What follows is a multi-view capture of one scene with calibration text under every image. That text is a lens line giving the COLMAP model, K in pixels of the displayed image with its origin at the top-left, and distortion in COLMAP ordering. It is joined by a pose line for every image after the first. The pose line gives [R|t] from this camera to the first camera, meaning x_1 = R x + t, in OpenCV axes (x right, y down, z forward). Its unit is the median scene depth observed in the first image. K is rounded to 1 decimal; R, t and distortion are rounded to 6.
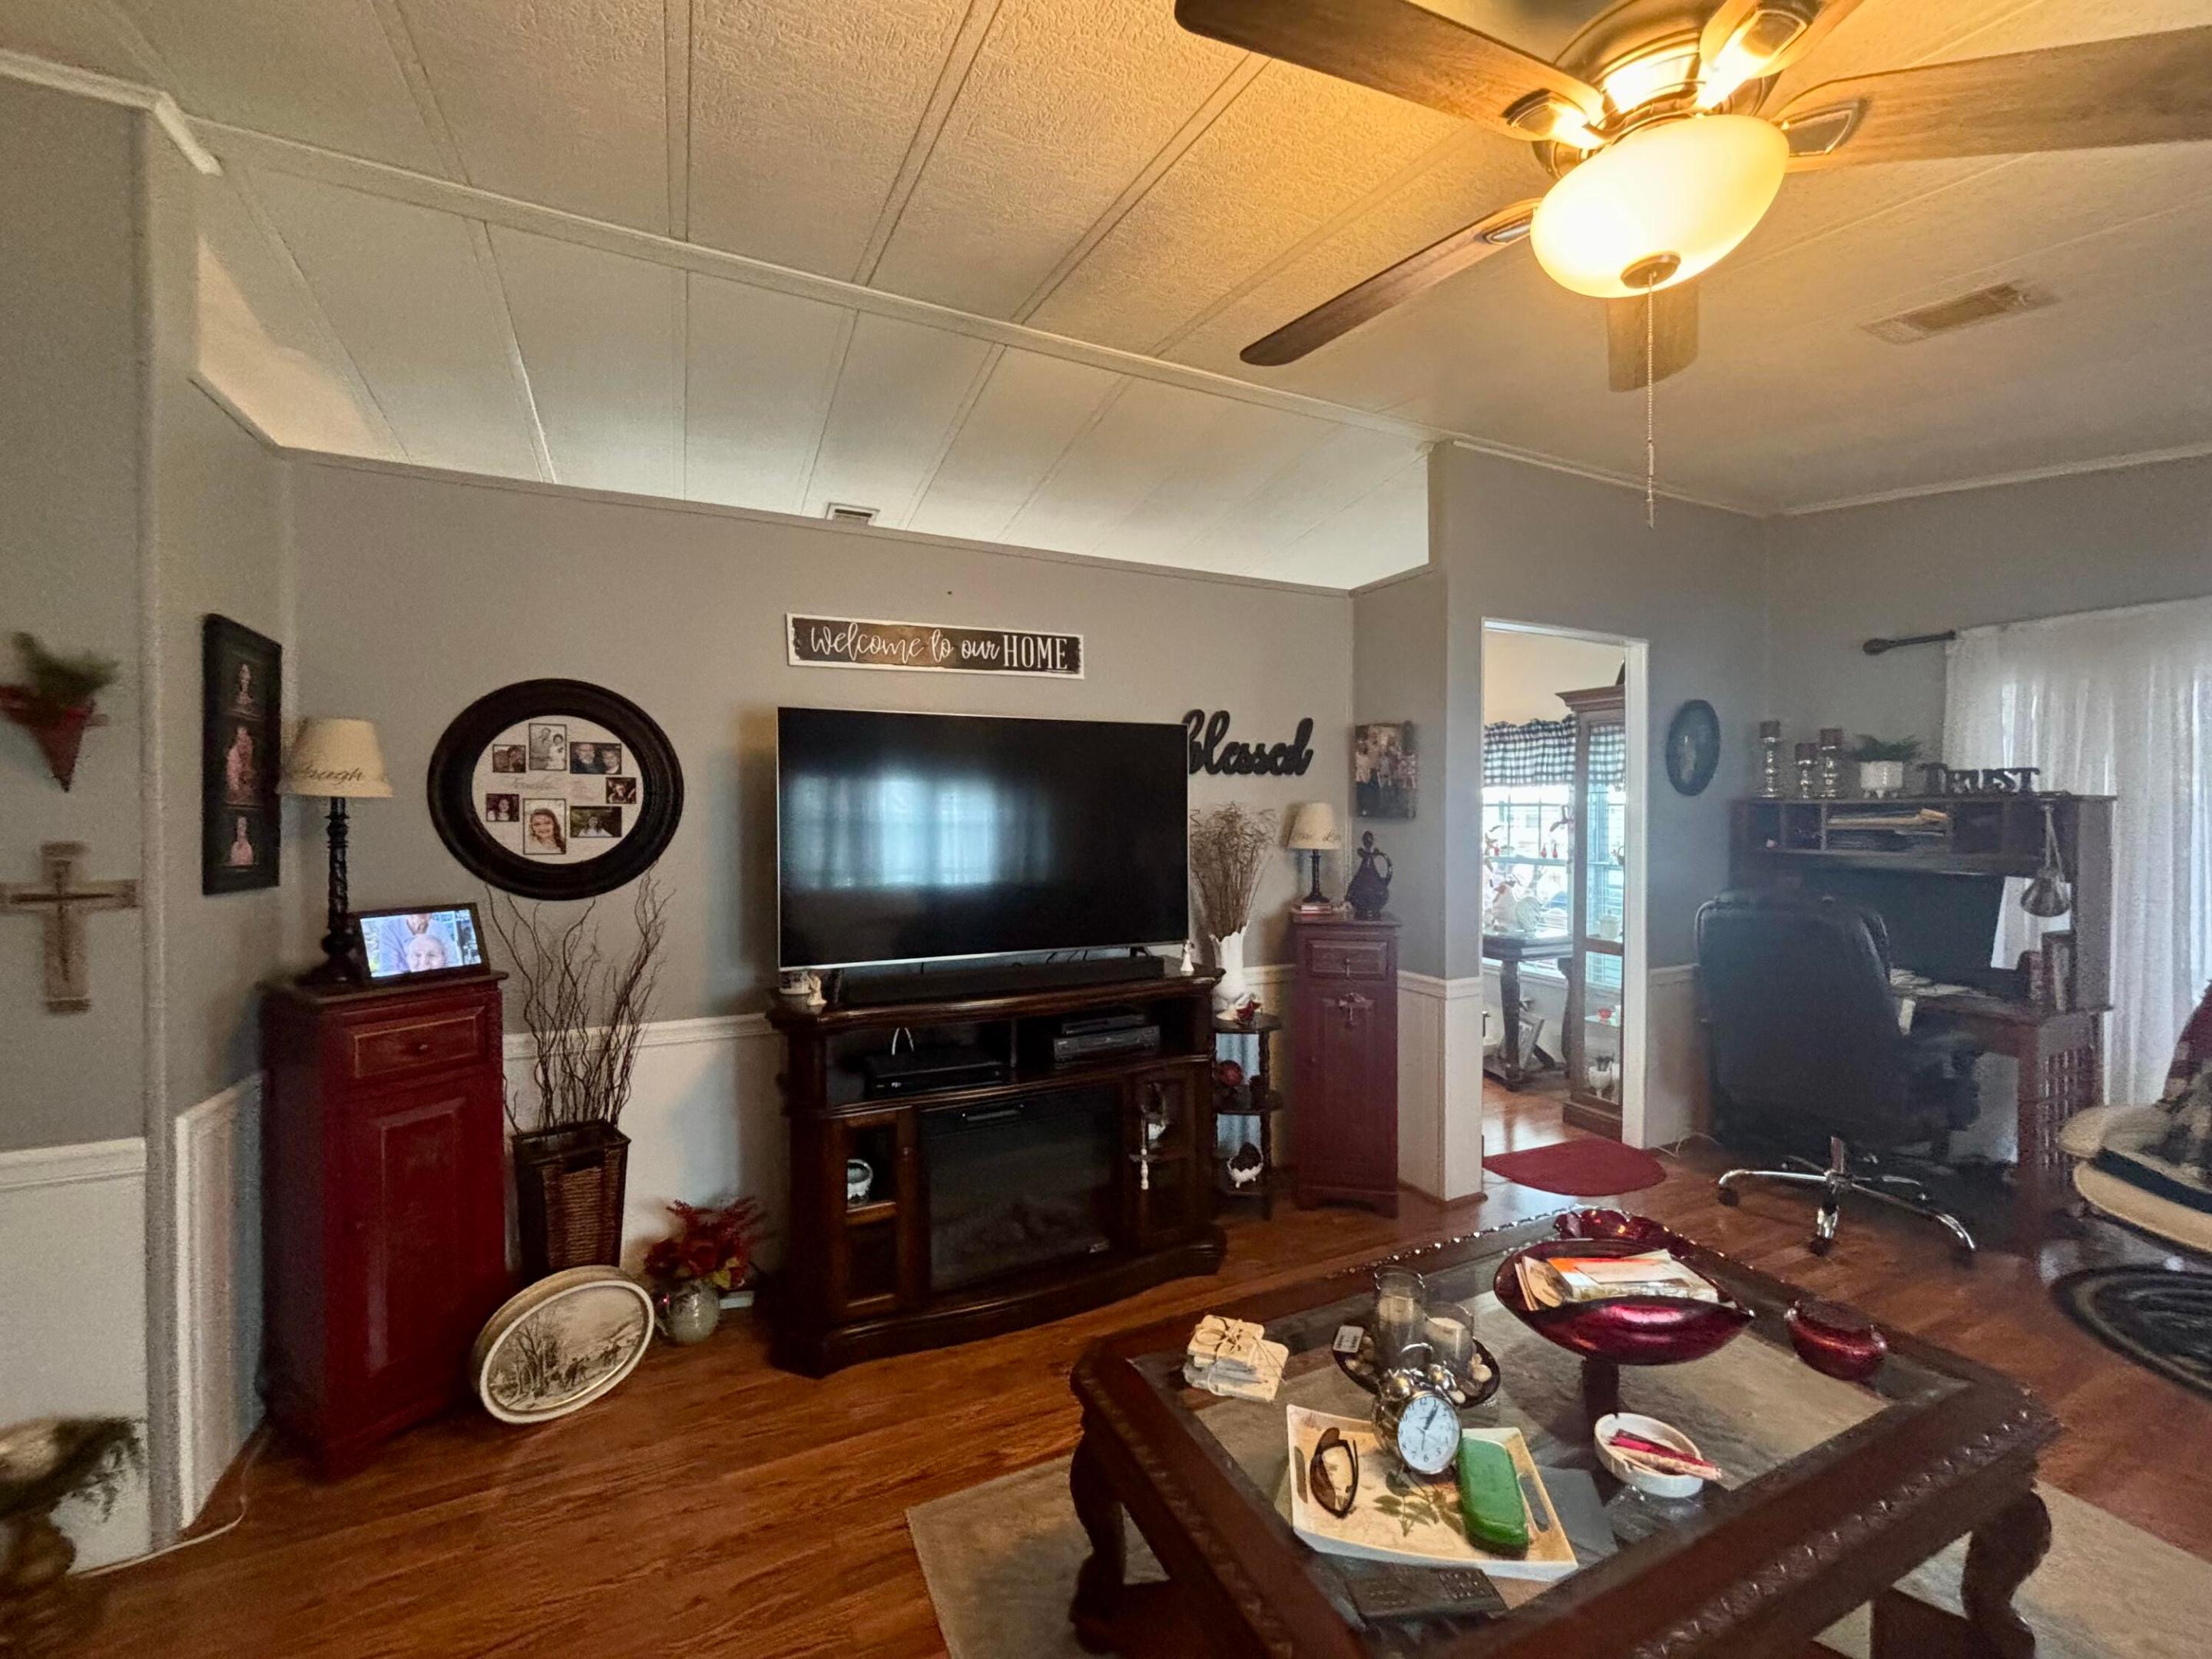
lens RADIAL K [[888.7, 0, 1109.3], [0, 888.7, 831.3], [0, 0, 1]] dist [0.005917, -0.003728]
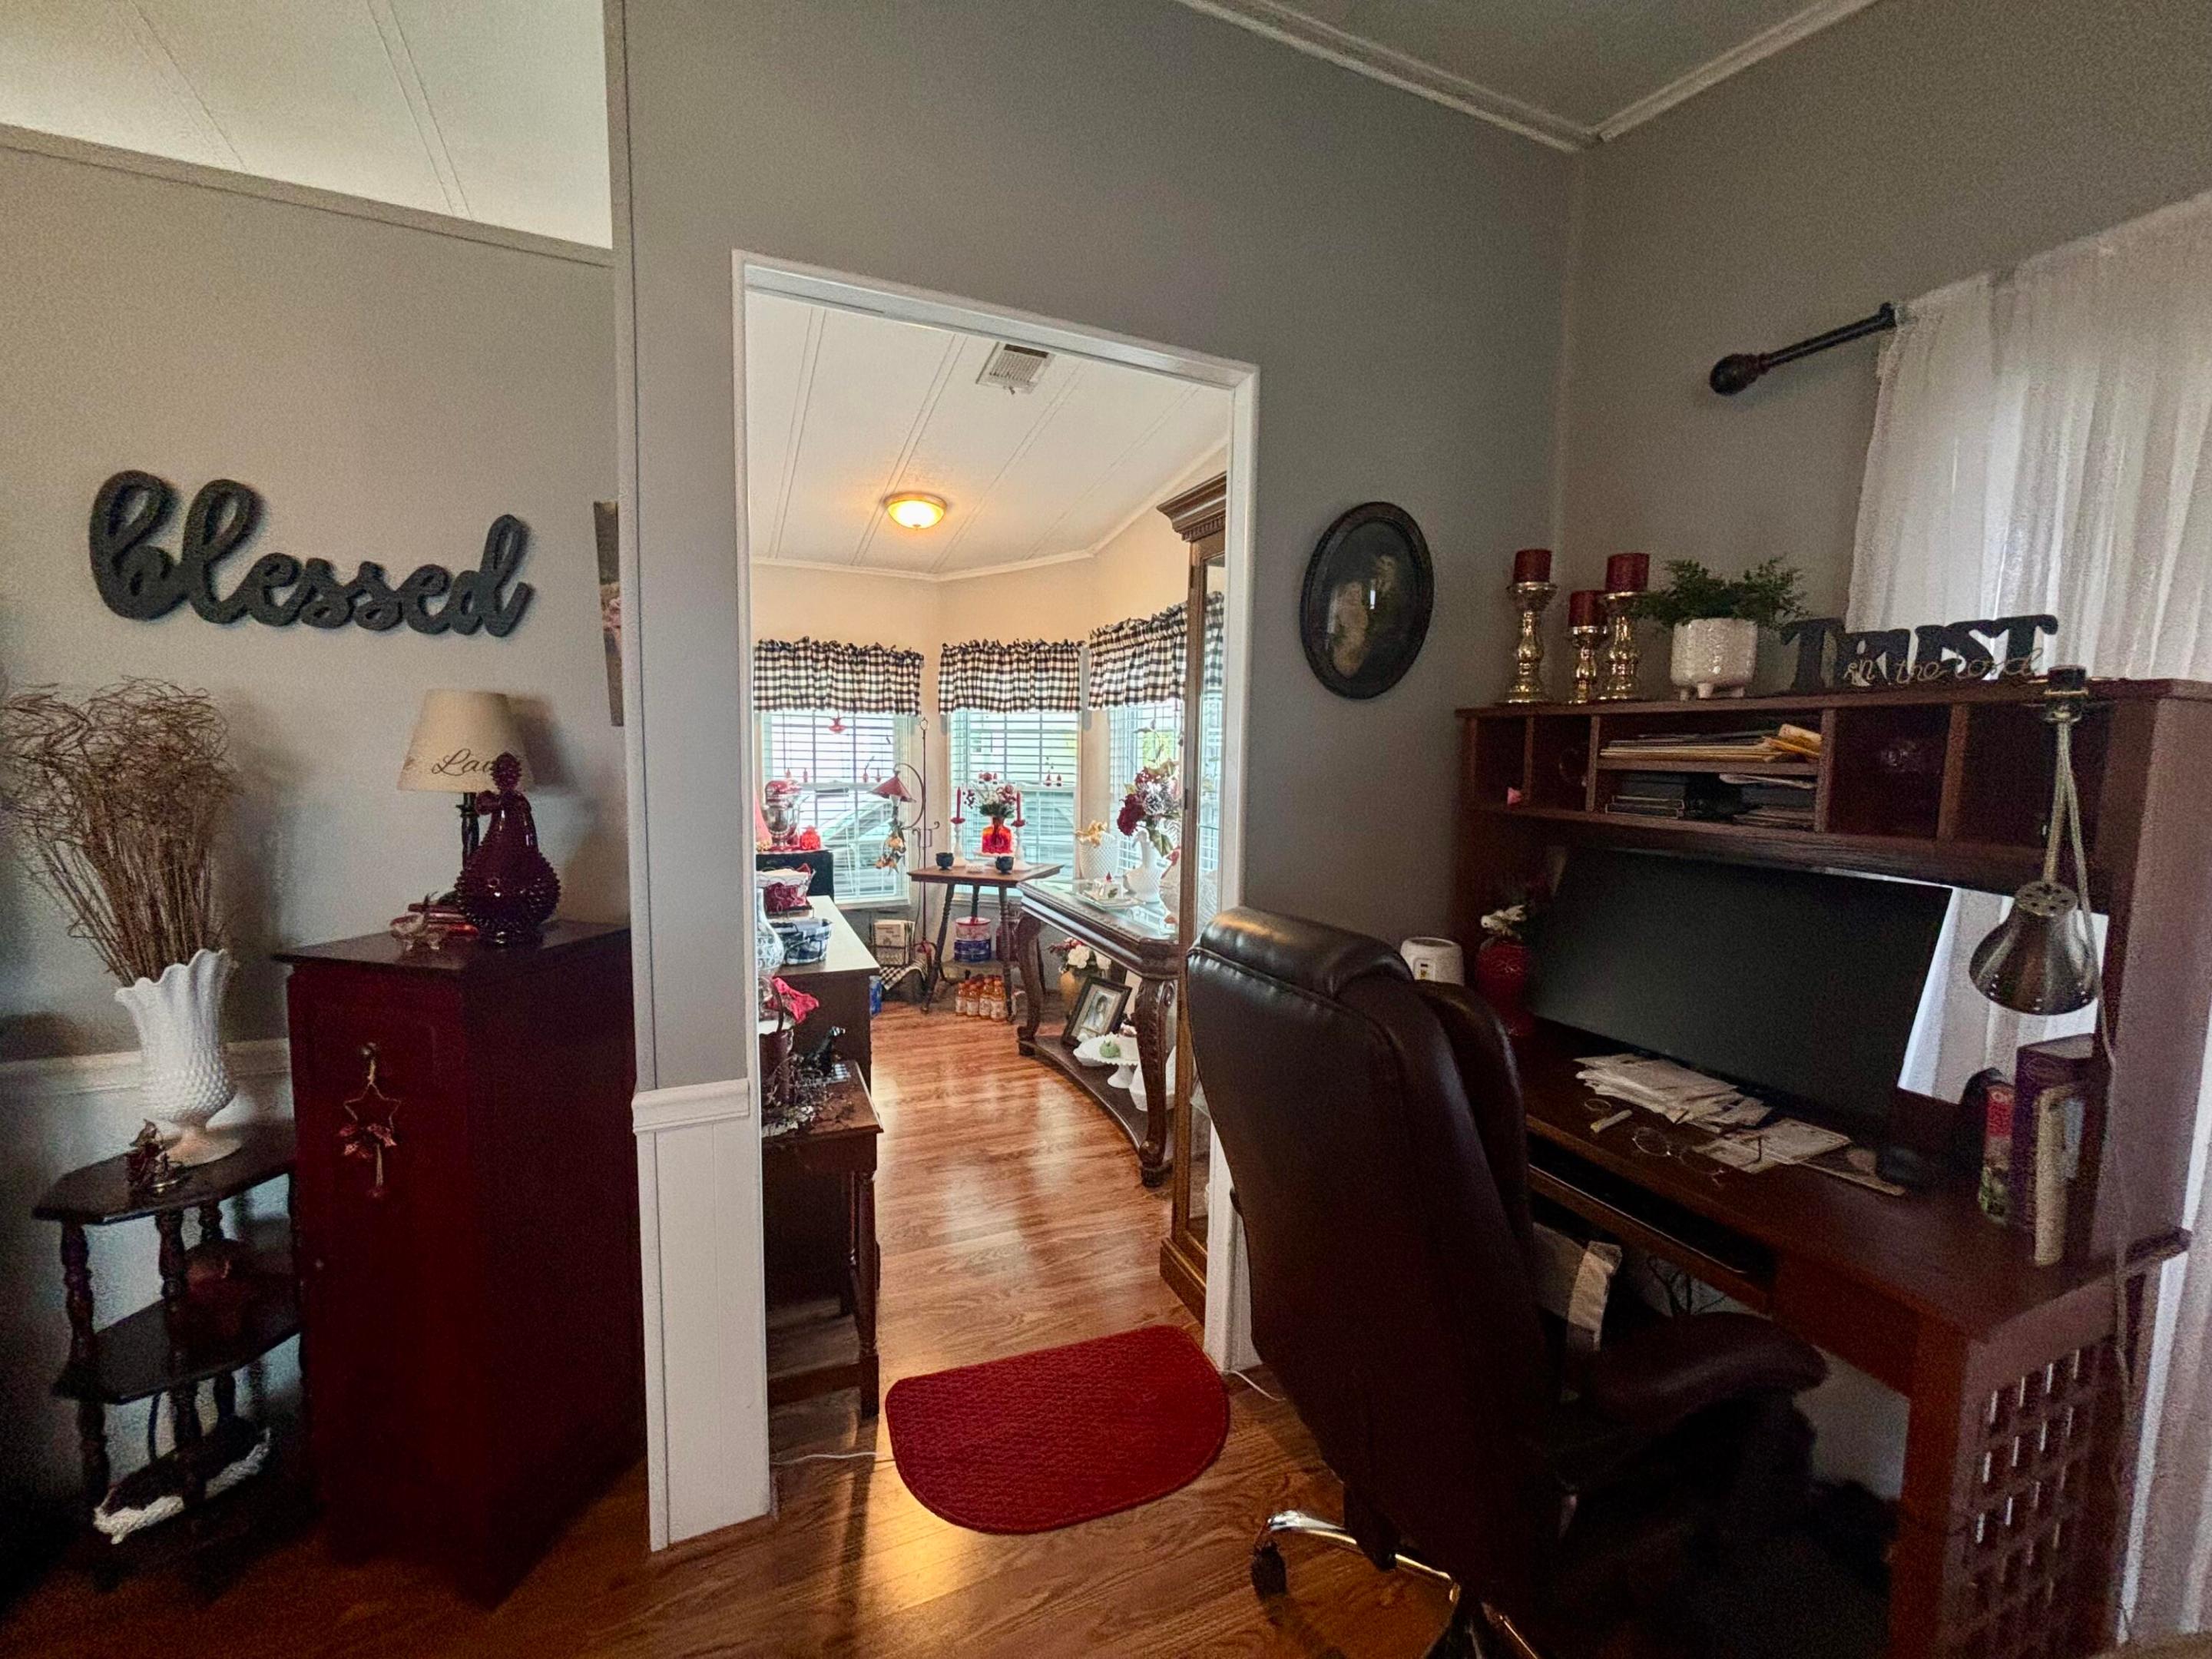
lens RADIAL K [[897.8, 0, 1104.6], [0, 897.8, 832.7], [0, 0, 1]] dist [-0.004436, -0.000333]
pose [[0.999381, 0.020043, -0.028903, 0.595258], [-0.017788, 0.996928, 0.076272, 0.000301], [0.030343, -0.075711, 0.996668, 0.549016]]
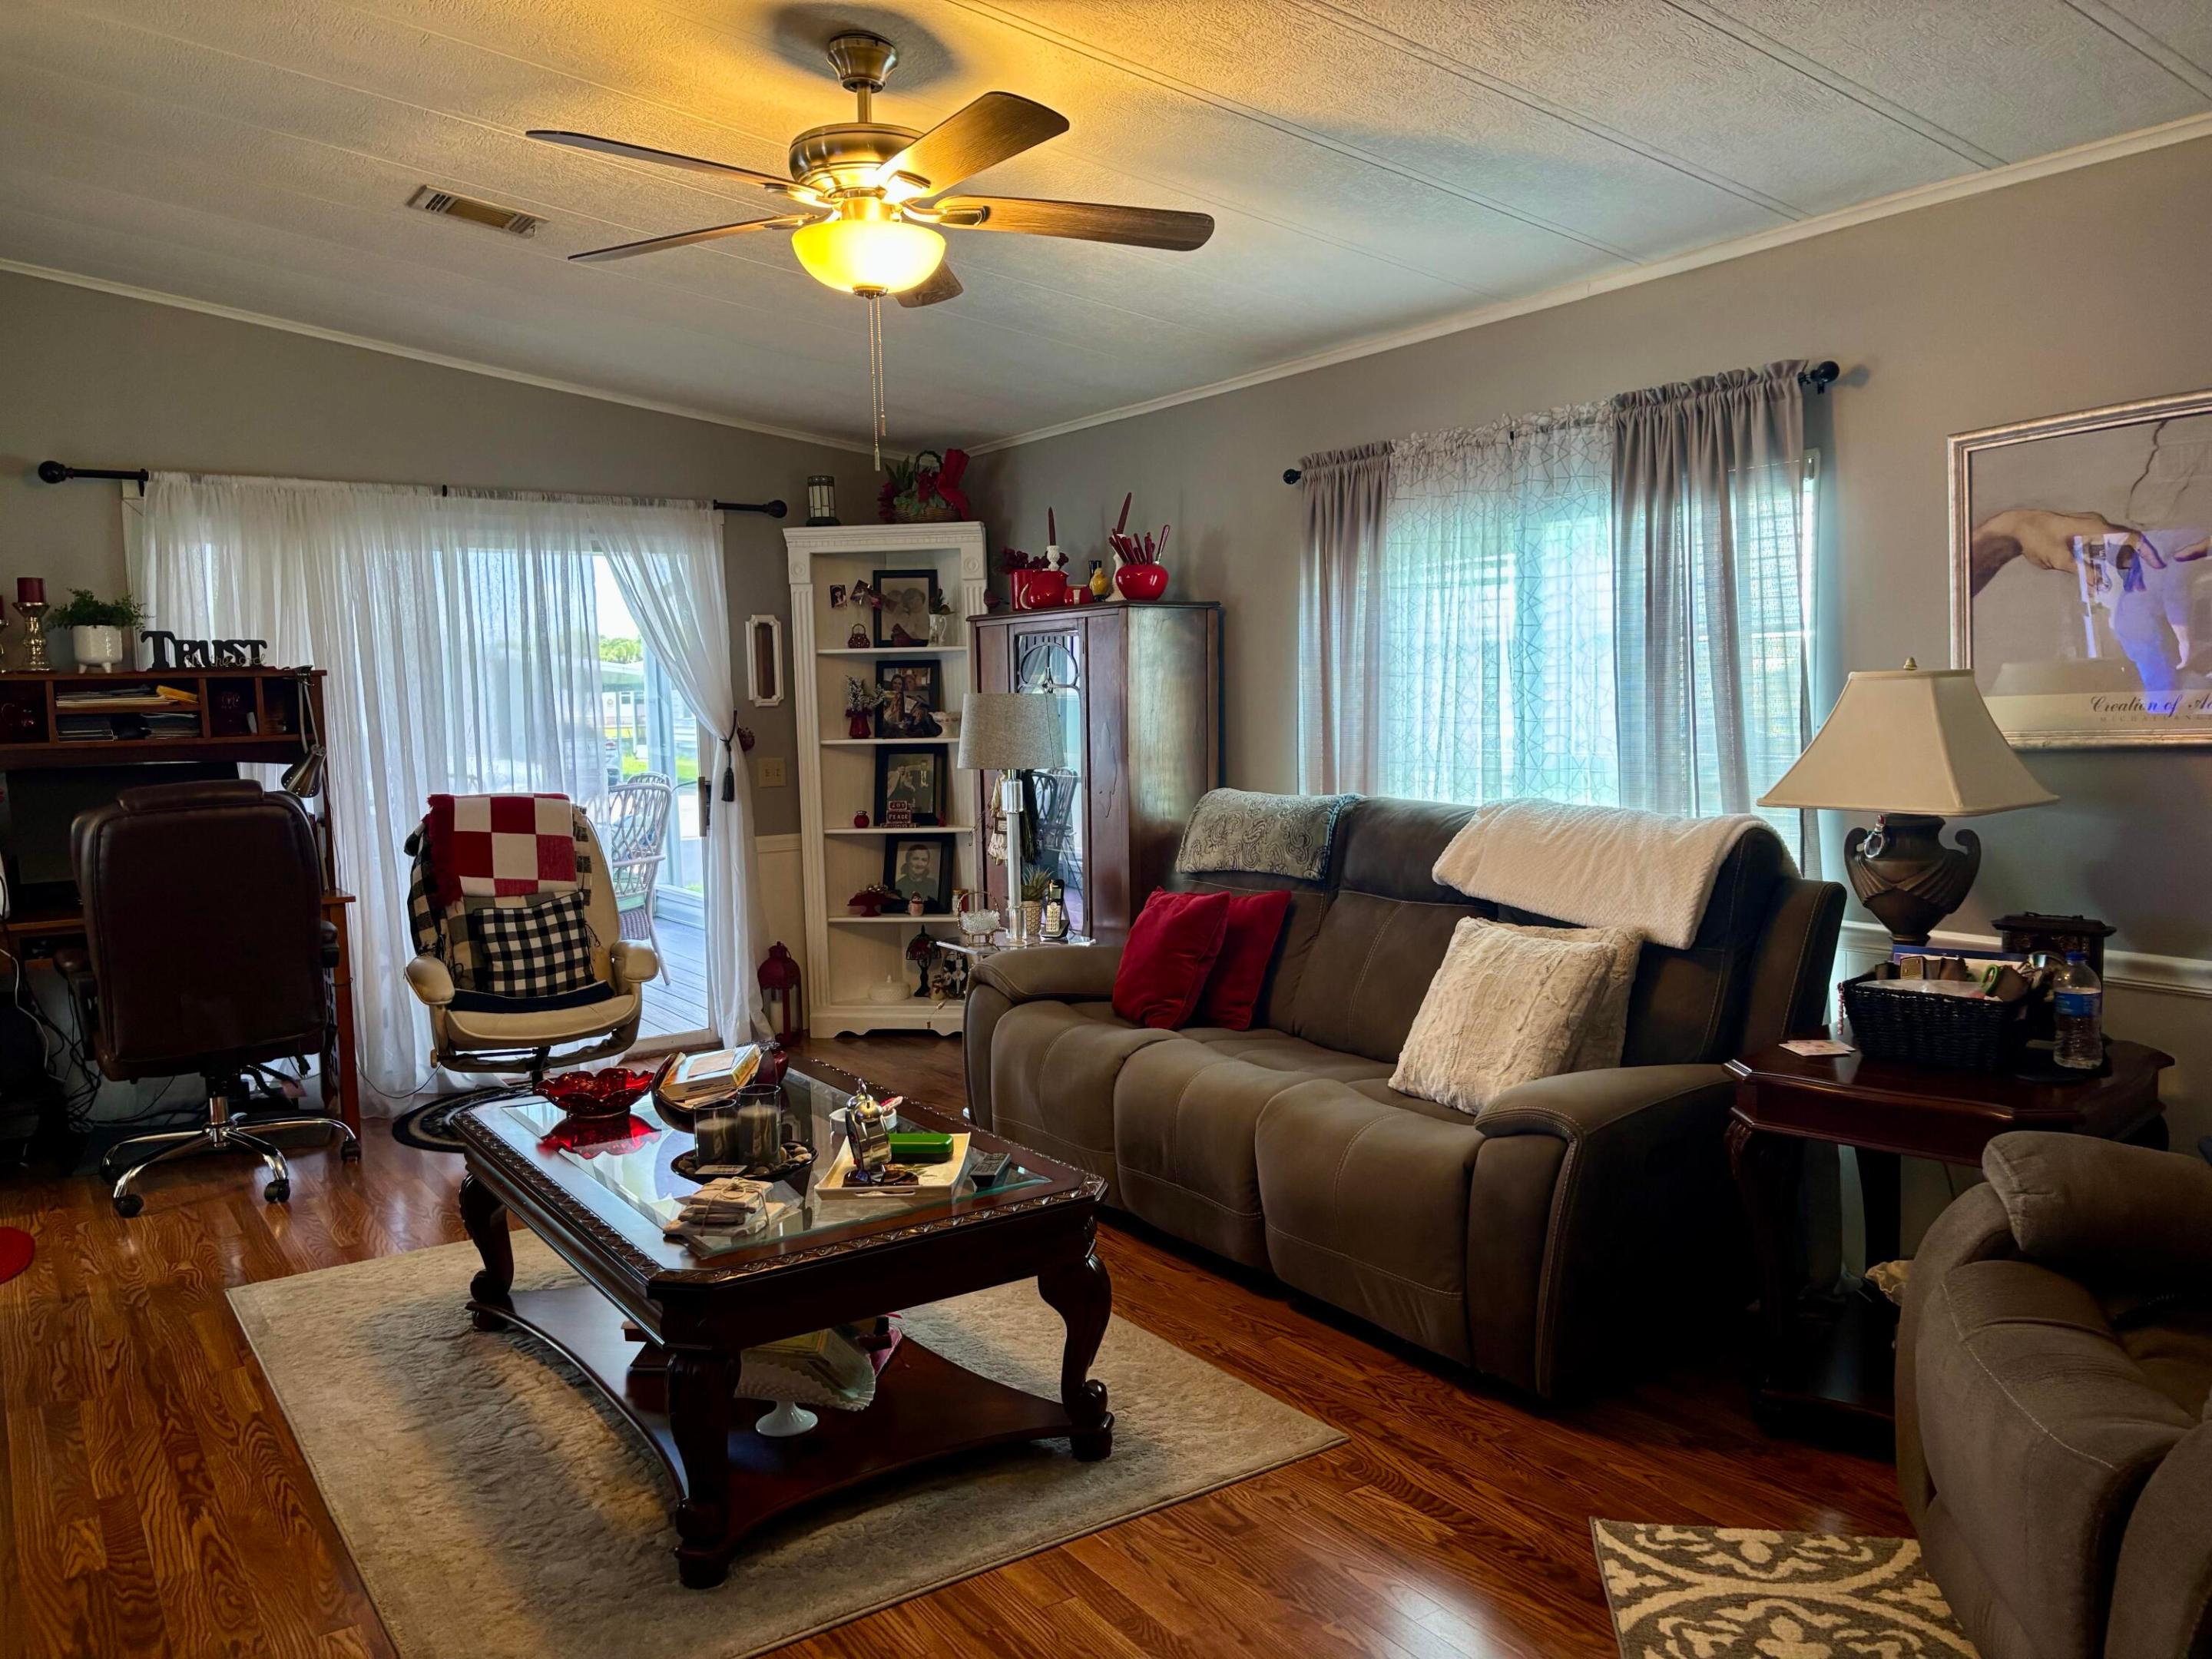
lens RADIAL K [[1673.1, 0, 1103.2], [0, 1673.1, 850.6], [0, 0, 1]] dist [0.051967, -0.051322]
pose [[-0.145225, -0.094826, 0.984844, -0.778997], [0.042720, 0.993867, 0.101994, 0.004212], [-0.988476, 0.056885, -0.140284, 0.360890]]
